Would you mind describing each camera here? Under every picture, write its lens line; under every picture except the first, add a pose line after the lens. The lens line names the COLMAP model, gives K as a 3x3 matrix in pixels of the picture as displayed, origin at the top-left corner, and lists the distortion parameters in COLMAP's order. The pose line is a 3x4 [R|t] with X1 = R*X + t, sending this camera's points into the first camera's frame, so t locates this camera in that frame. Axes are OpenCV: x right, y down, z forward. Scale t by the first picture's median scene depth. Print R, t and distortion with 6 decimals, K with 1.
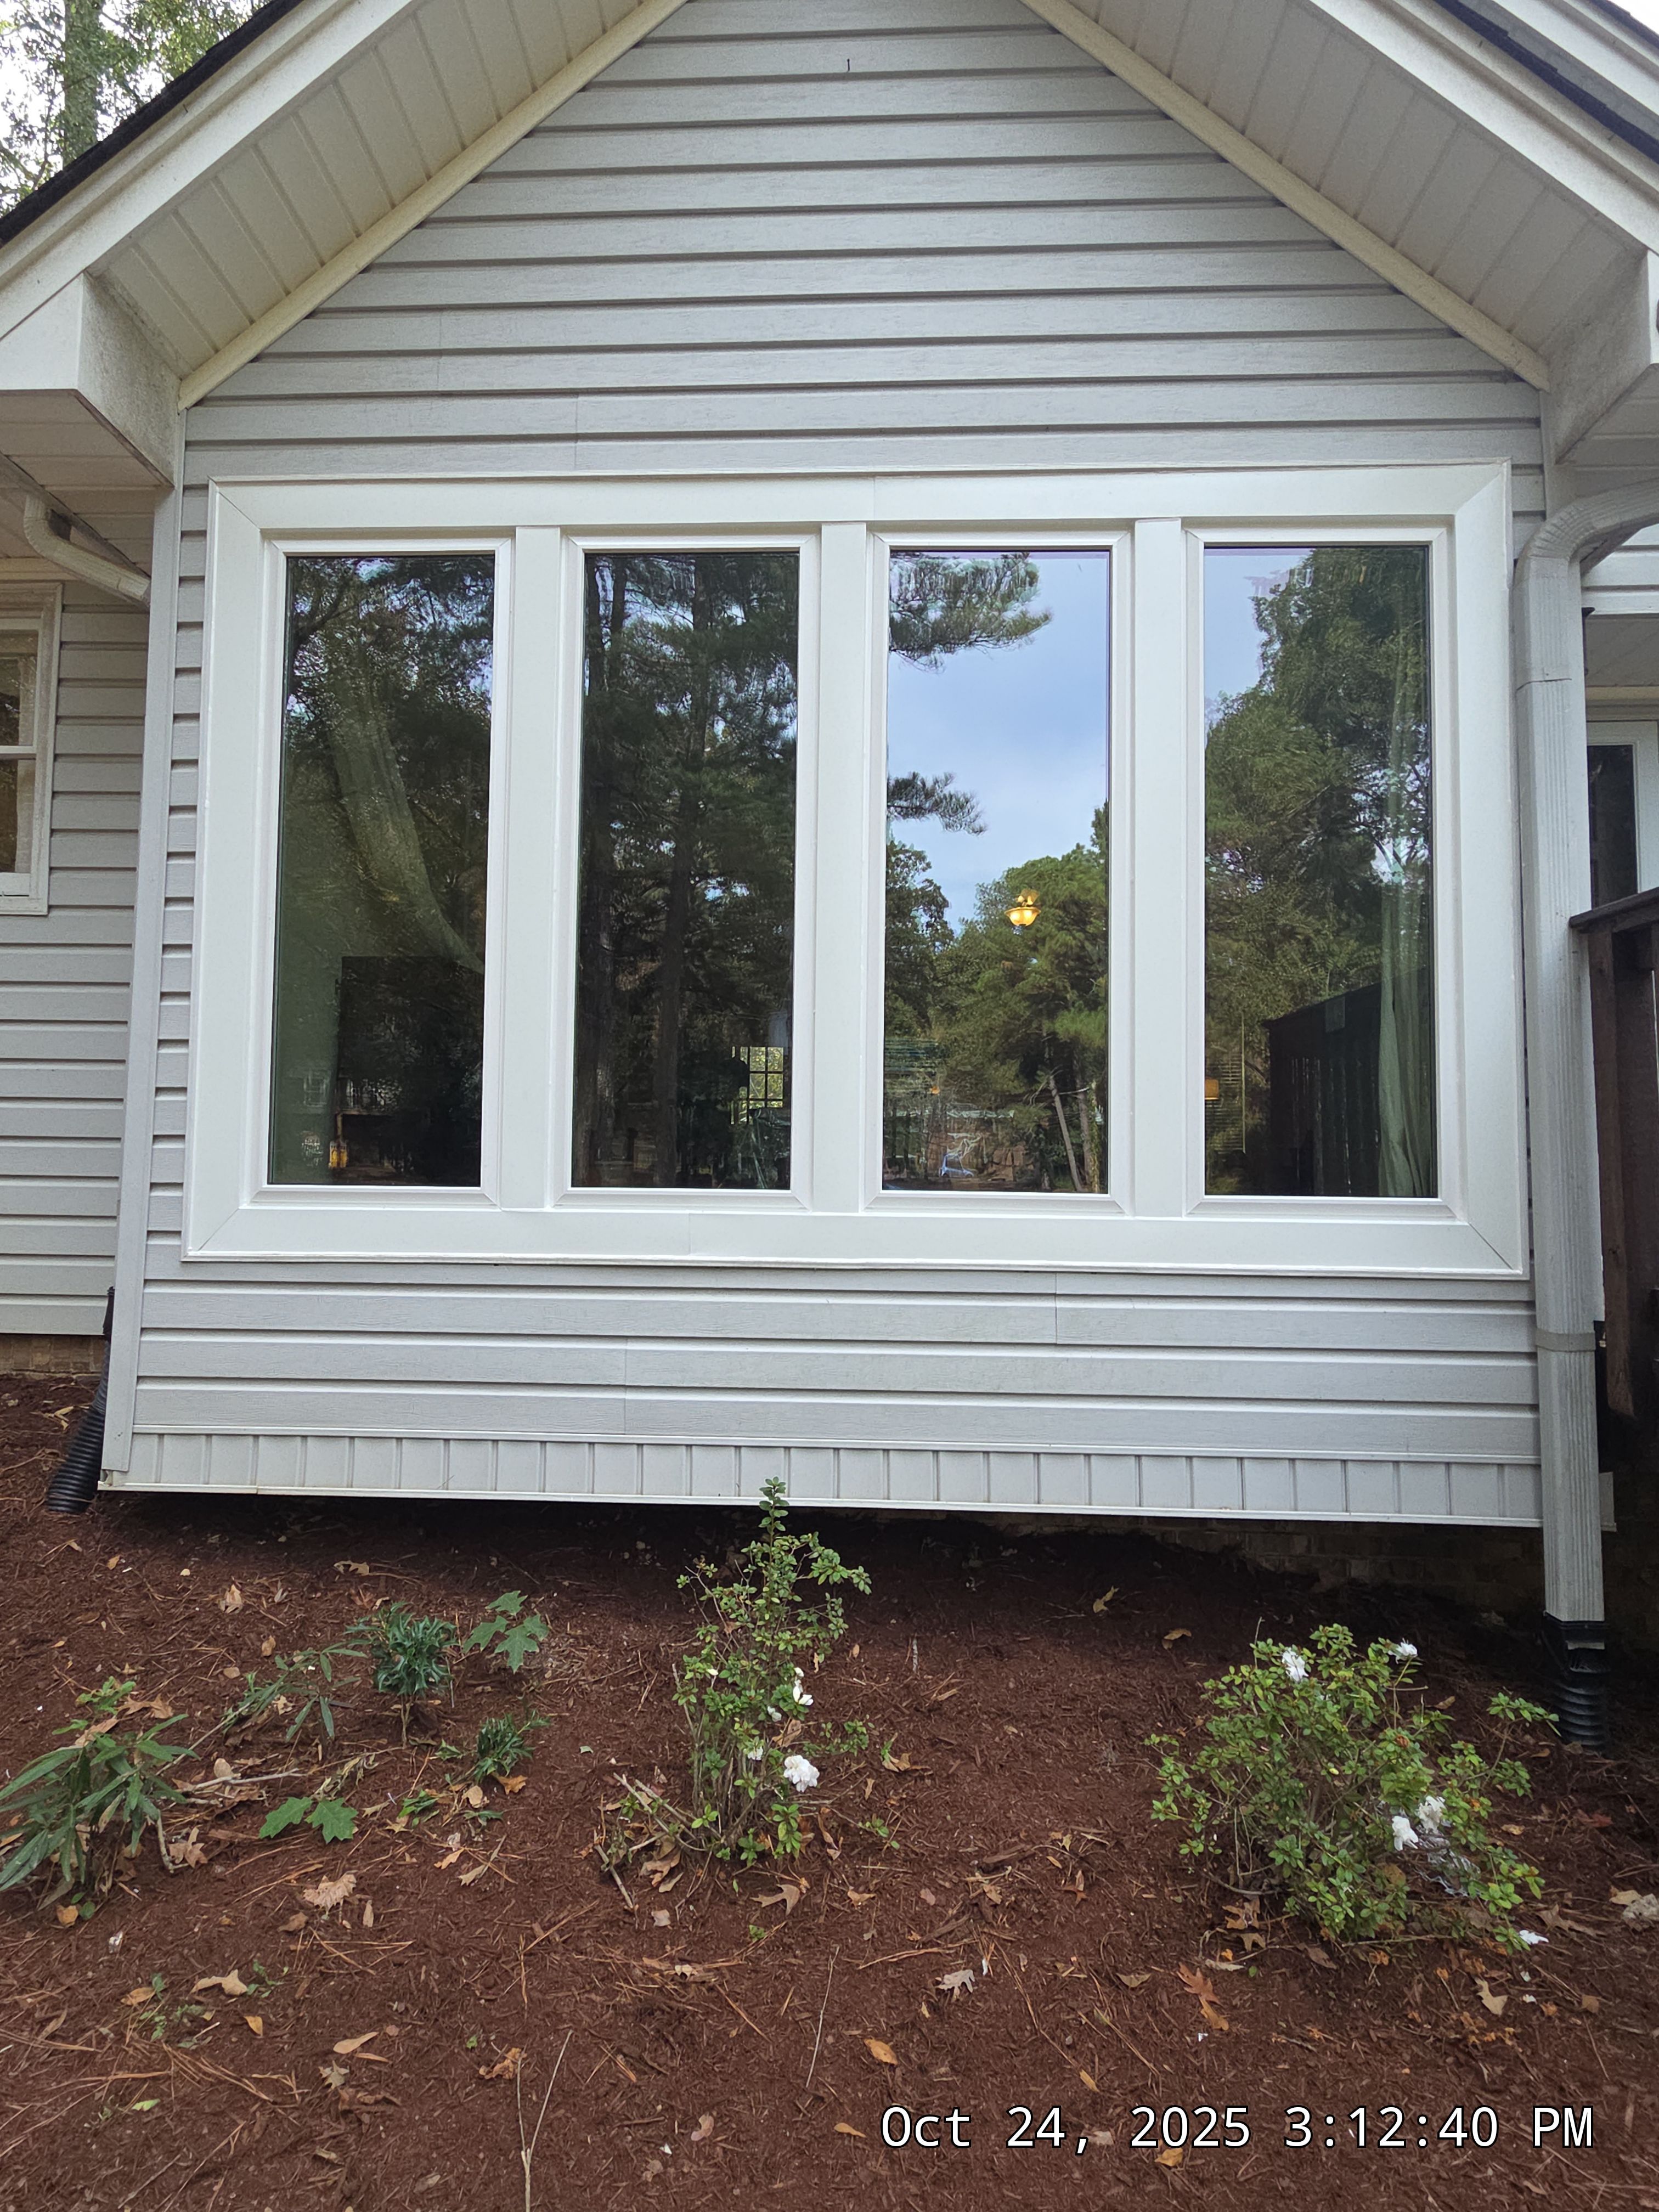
lens RADIAL K [[1063.3, 0, 817.0], [0, 1063.3, 1105.8], [0, 0, 1]] dist [0.003353, 0.001020]
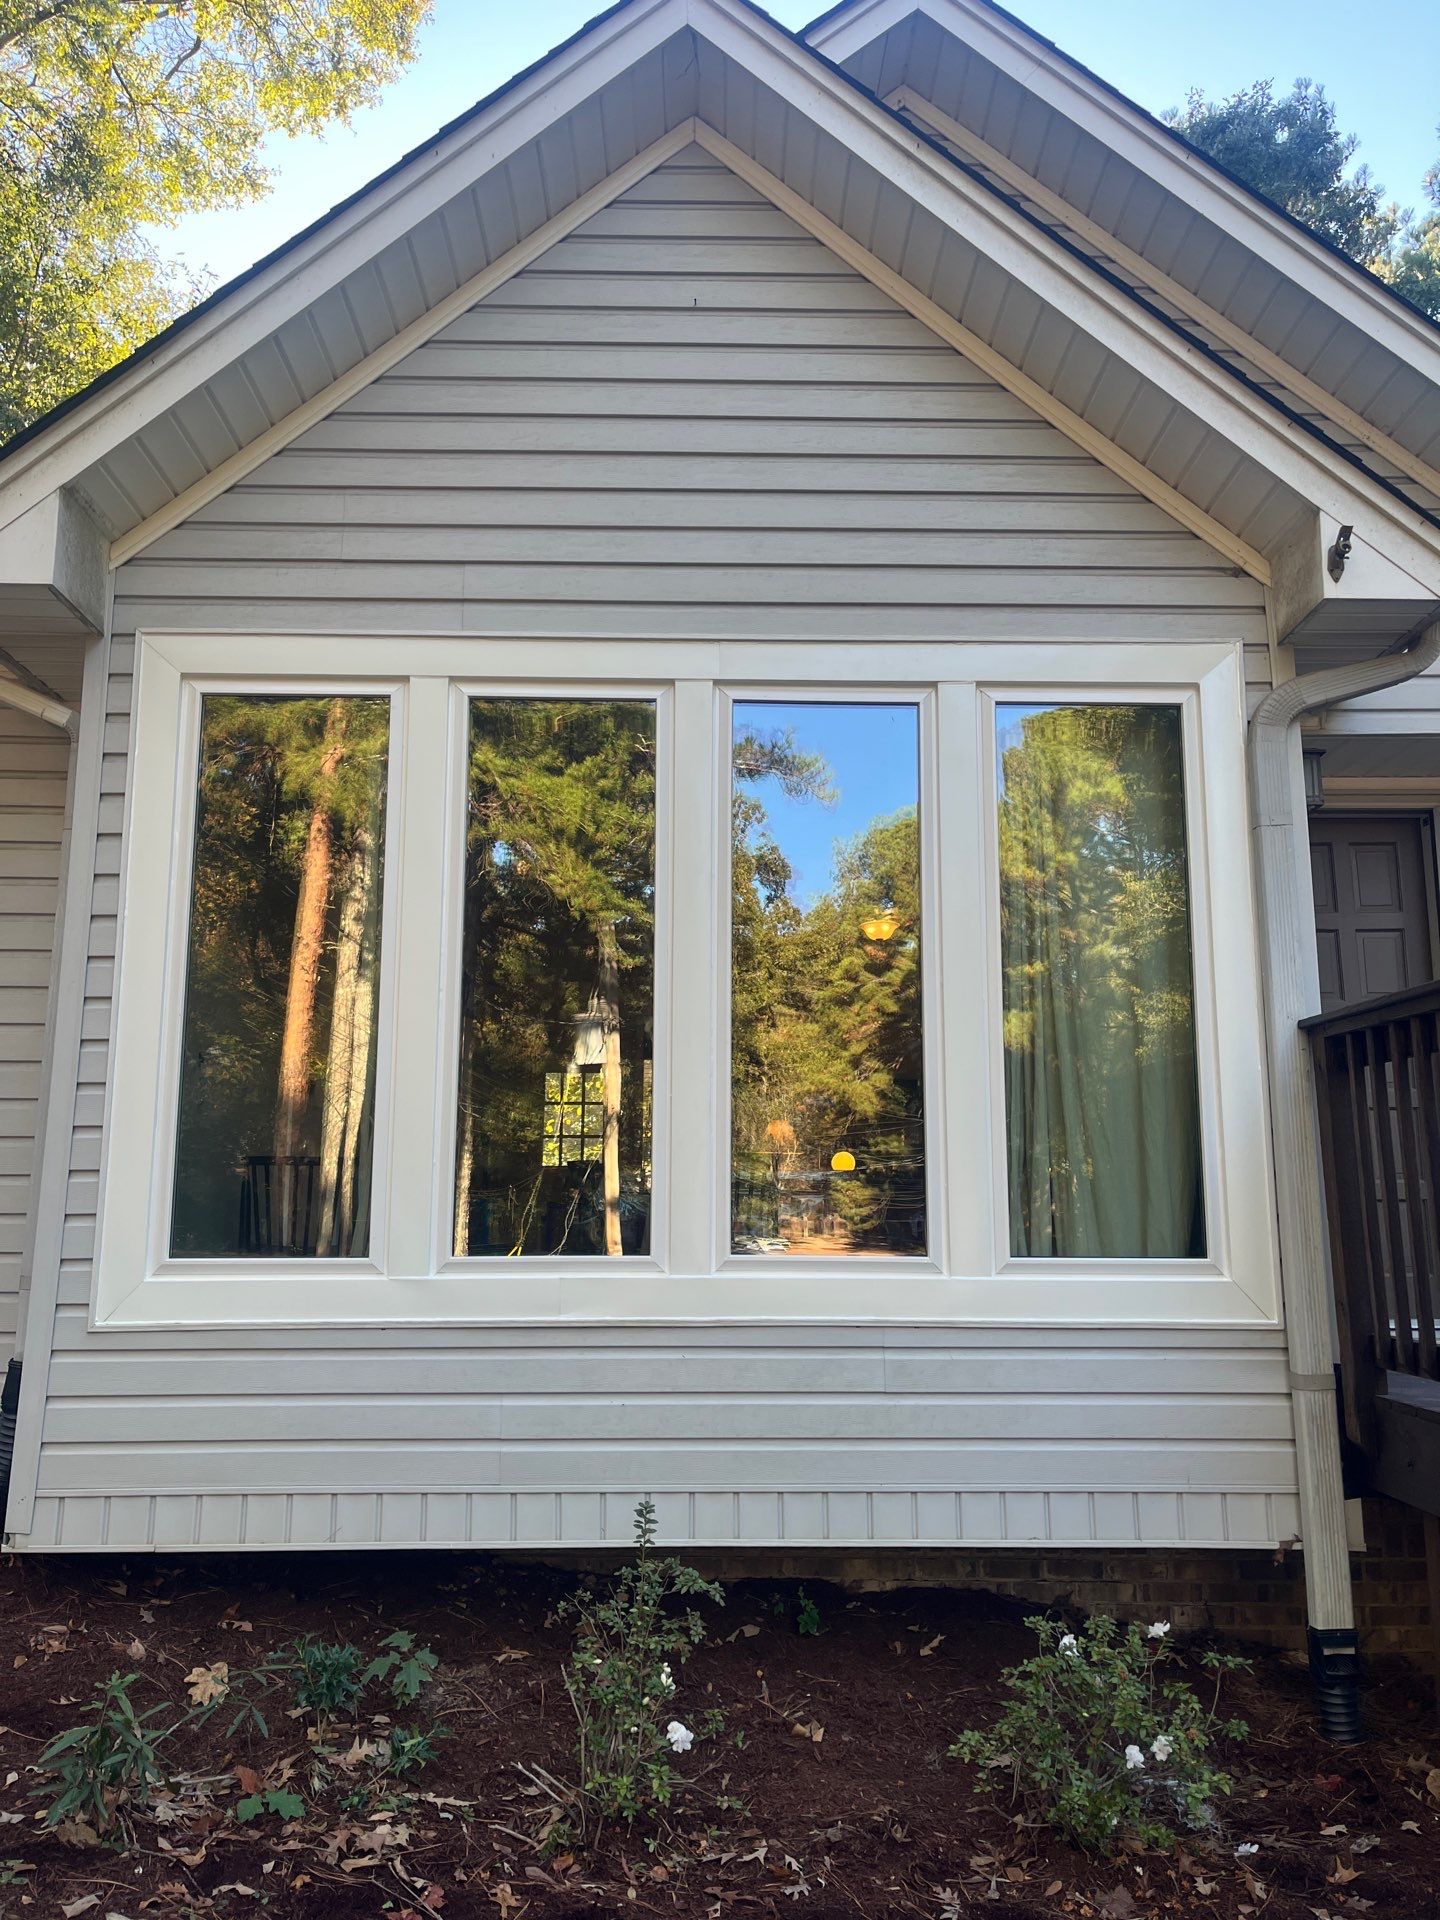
lens RADIAL K [[1441.2, 0, 720.0], [0, 1441.2, 960.0], [0, 0, 1]] dist [0.080564, -0.109530]
pose [[0.997847, 0.000874, 0.065580, -0.052377], [0.006446, 0.993764, -0.111320, -0.062804], [-0.065268, 0.111503, 0.991618, -0.572546]]
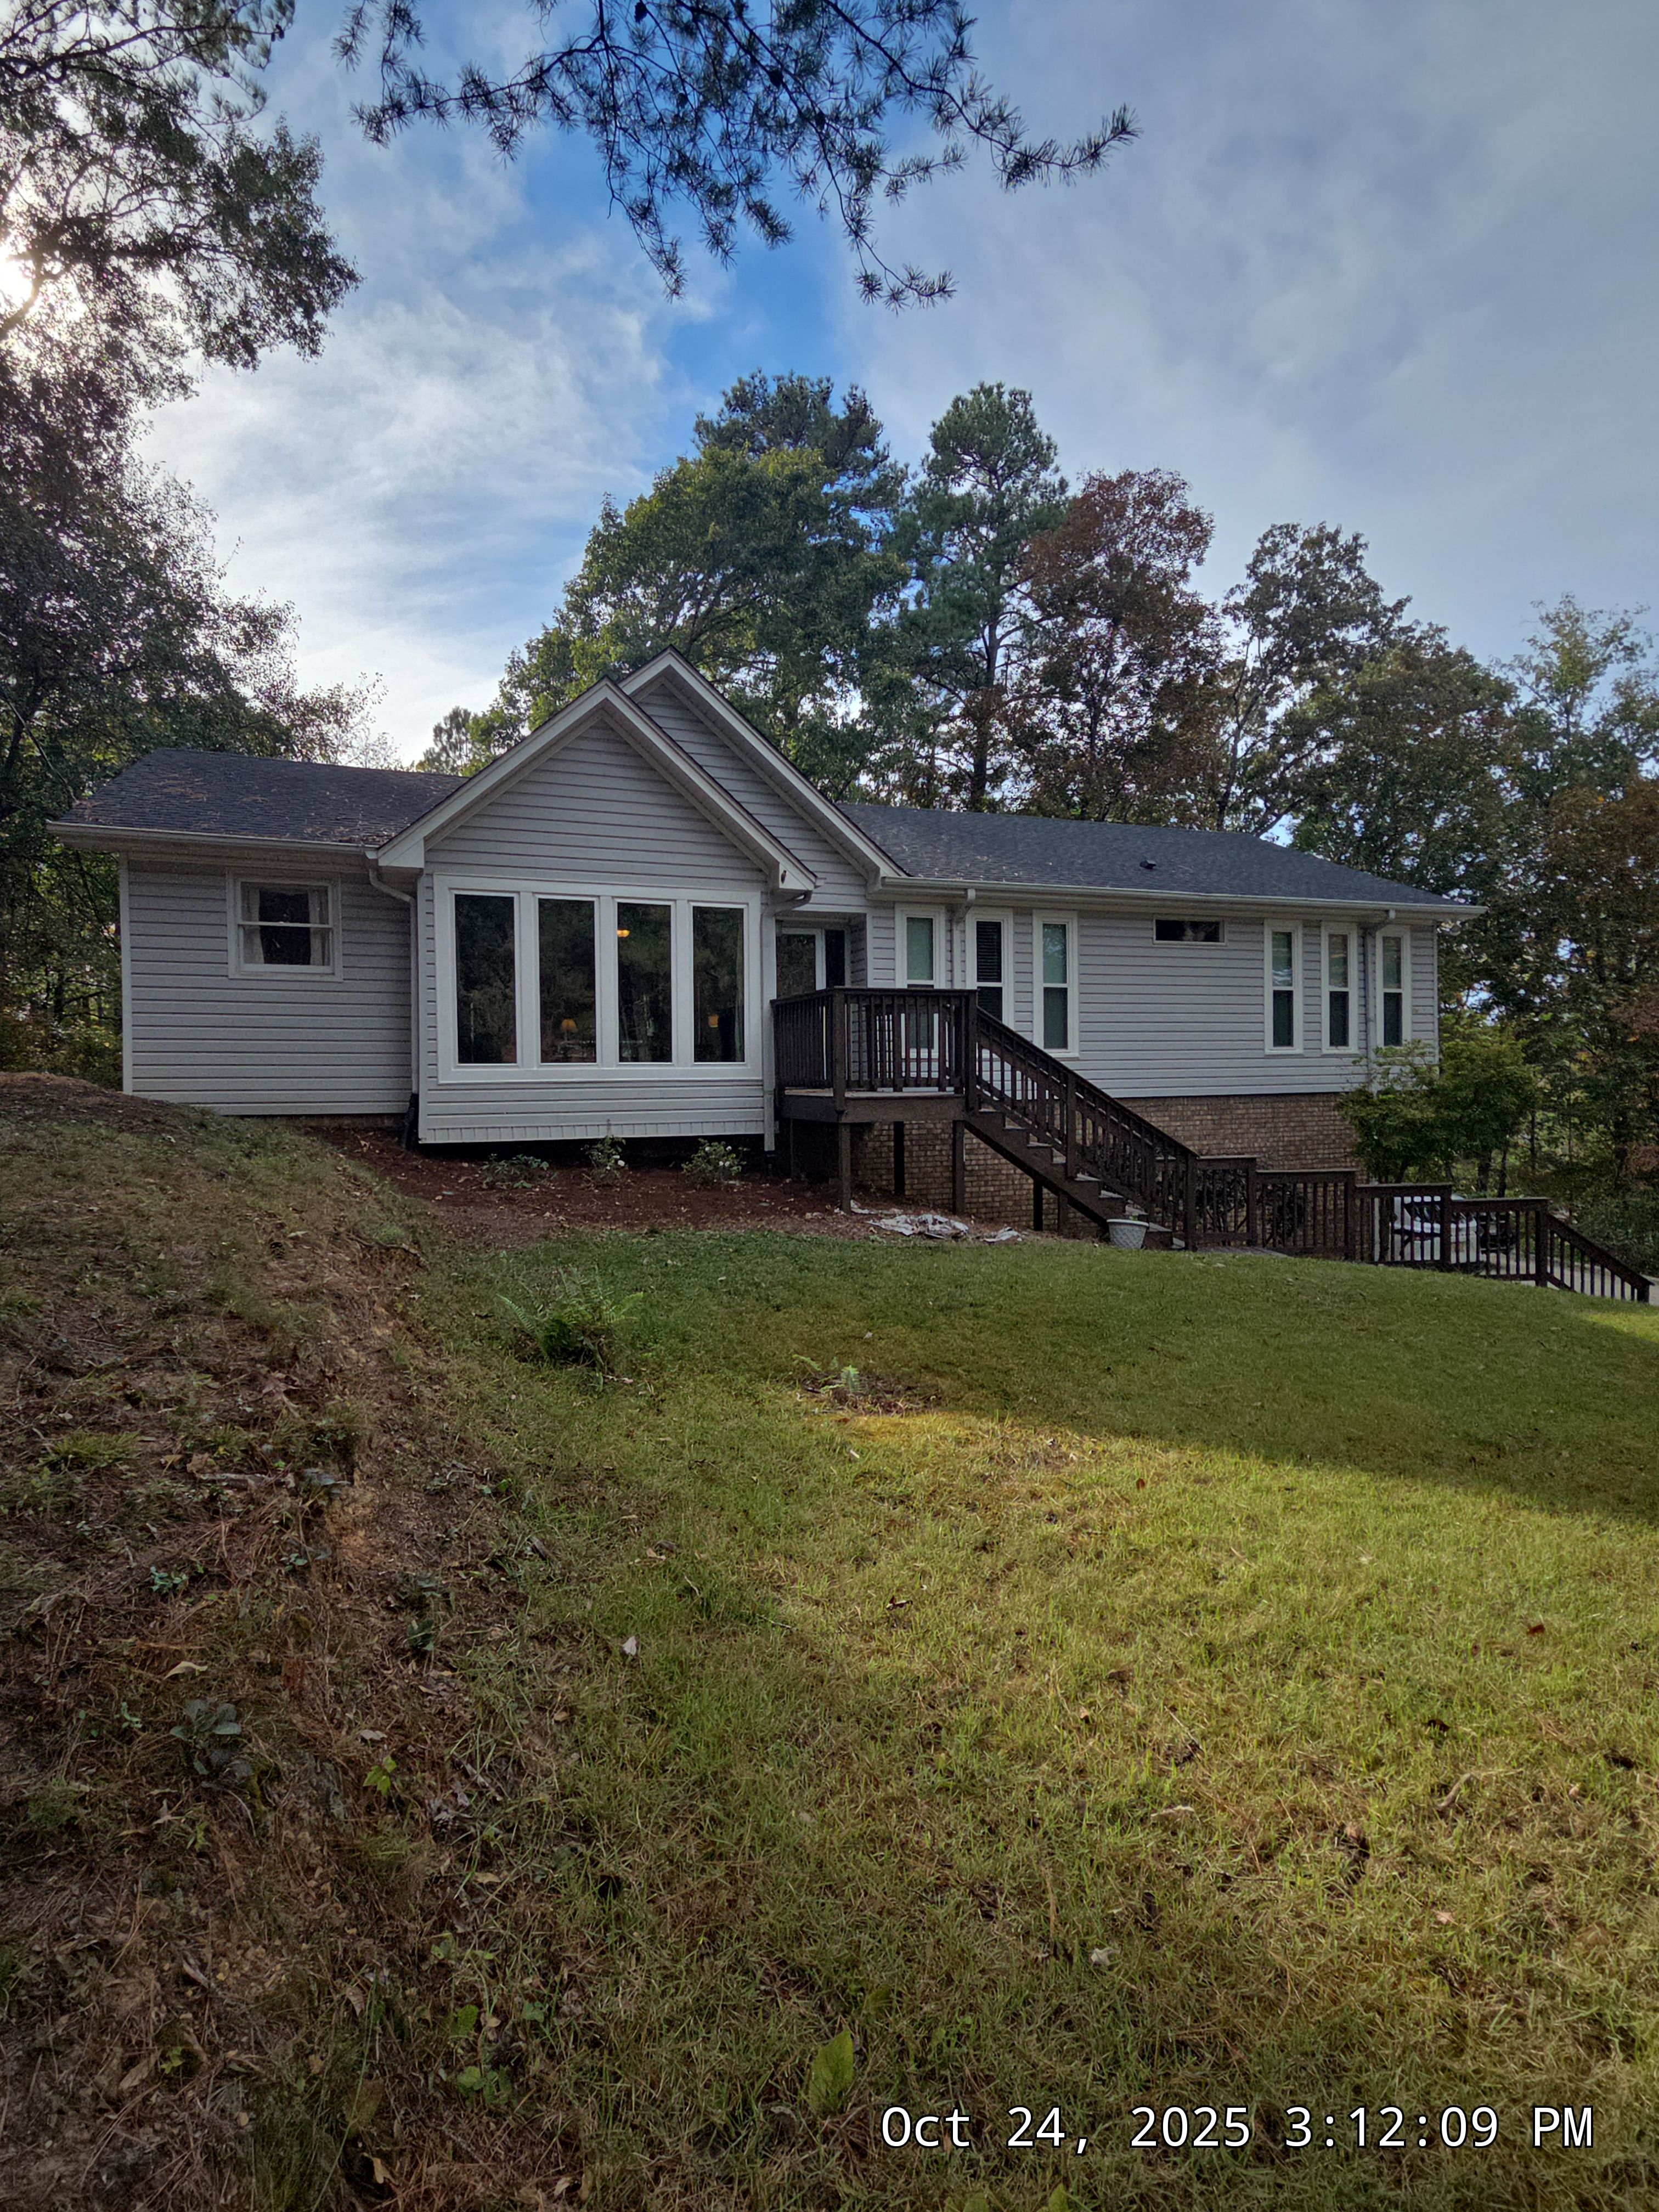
lens RADIAL K [[1063.3, 0, 817.0], [0, 1063.3, 1105.8], [0, 0, 1]] dist [0.003353, 0.001020]
pose [[0.915773, -0.033084, 0.400333, -0.903665], [-0.003438, 0.995921, 0.090167, -0.131102], [-0.401683, -0.083948, 0.911923, -3.127959]]
